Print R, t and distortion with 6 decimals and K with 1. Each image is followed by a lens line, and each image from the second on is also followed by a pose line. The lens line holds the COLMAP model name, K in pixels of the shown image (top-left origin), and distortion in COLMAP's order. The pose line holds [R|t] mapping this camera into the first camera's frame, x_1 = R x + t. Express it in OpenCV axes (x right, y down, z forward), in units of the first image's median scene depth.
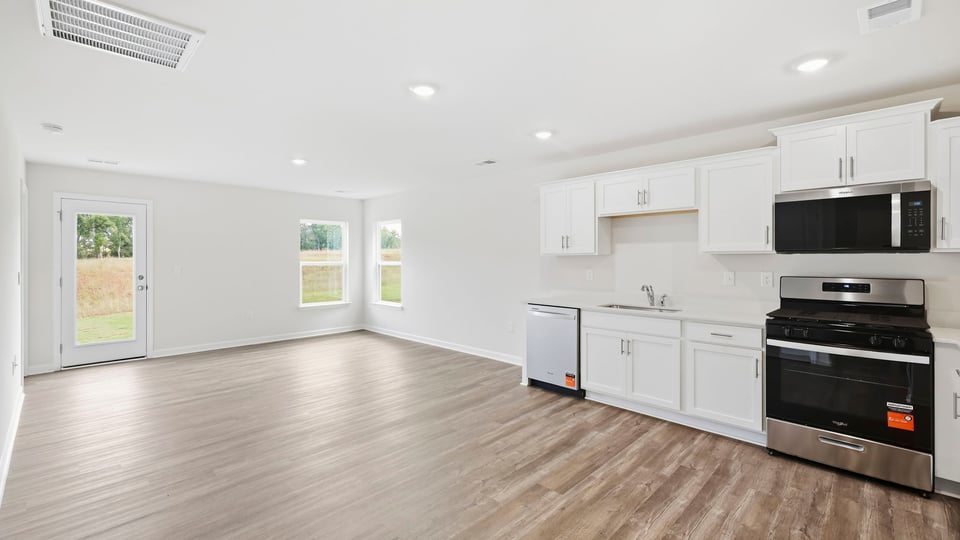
lens RADIAL K [[415.9, 0, 473.7], [0, 415.9, 259.4], [0, 0, 1]] dist [-0.000224, -0.000132]
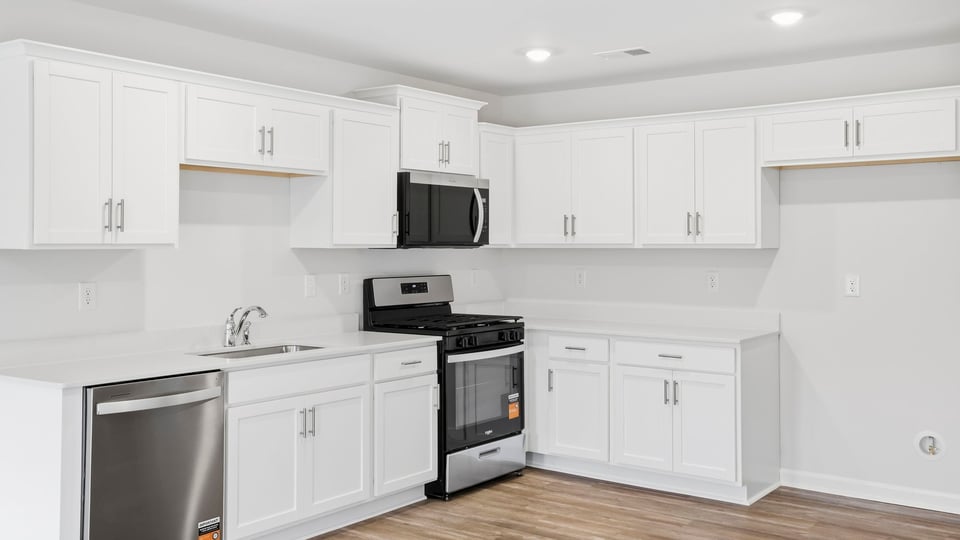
lens RADIAL K [[933.0, 0, 455.9], [0, 933.0, 230.2], [0, 0, 1]] dist [0.025814, 0.000000]
pose [[-0.138175, 0.020381, 0.990198, -0.962292], [0.002242, 0.999792, -0.020265, -0.011255], [-0.990405, -0.000580, -0.138192, 1.105569]]
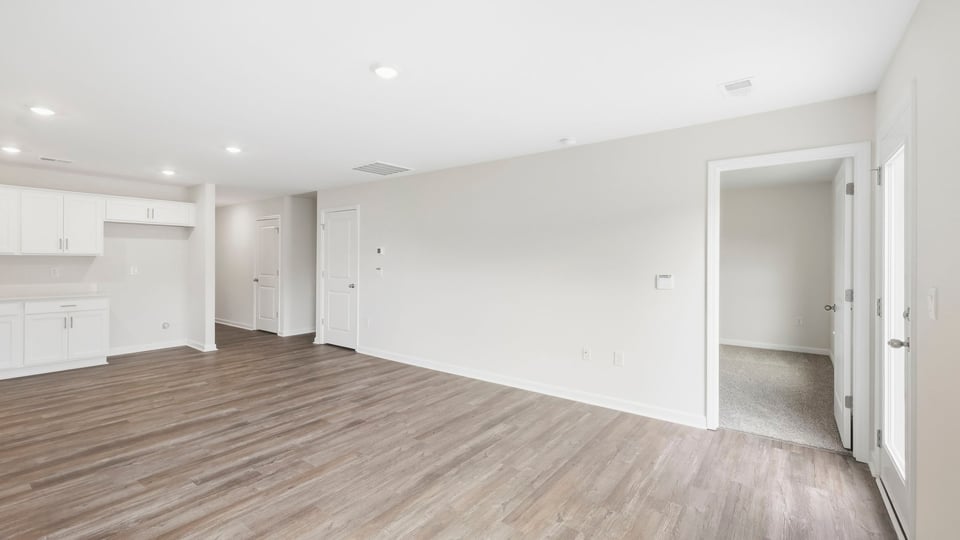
lens RADIAL K [[415.9, 0, 476.8], [0, 415.9, 263.5], [0, 0, 1]] dist [-0.000224, -0.000132]
pose [[-0.989626, -0.004295, -0.143601, -0.681713], [-0.005698, 0.999940, 0.009366, -0.004694], [0.143553, 0.010087, -0.989591, 2.285039]]
